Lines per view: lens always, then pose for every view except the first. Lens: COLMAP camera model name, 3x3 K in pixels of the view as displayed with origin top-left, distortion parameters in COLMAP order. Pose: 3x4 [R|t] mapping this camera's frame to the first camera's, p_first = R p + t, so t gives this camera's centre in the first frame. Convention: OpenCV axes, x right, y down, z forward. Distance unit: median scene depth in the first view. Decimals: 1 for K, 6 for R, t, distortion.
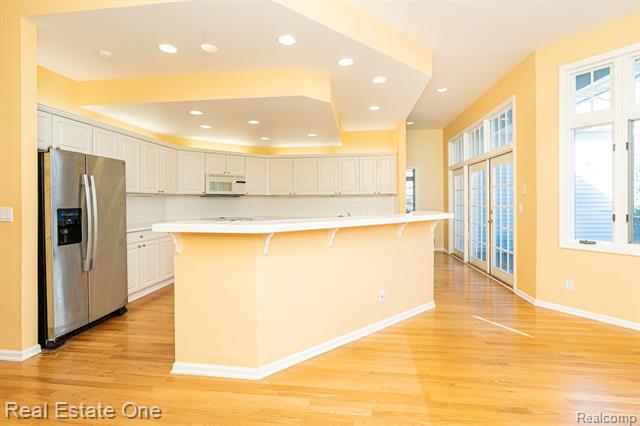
lens RADIAL K [[294.9, 0, 315.1], [0, 294.9, 204.9], [0, 0, 1]] dist [0.000470, 0.000352]
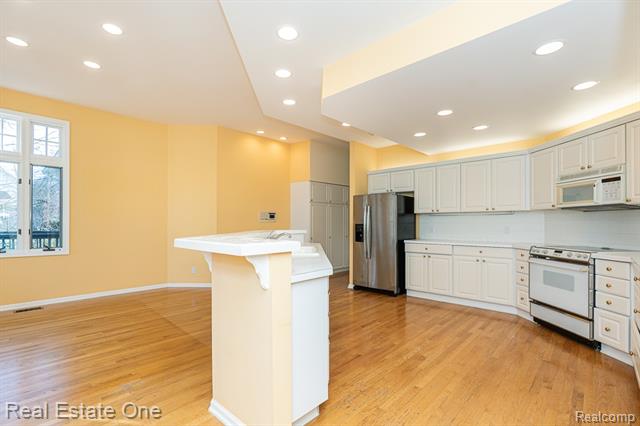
lens RADIAL K [[294.9, 0, 315.1], [0, 294.9, 204.9], [0, 0, 1]] dist [0.000470, 0.000352]
pose [[-0.589833, -0.013837, -0.807407, 0.578050], [0.013455, 0.999546, -0.026958, -0.036024], [0.807413, -0.026764, -0.589379, 1.125359]]
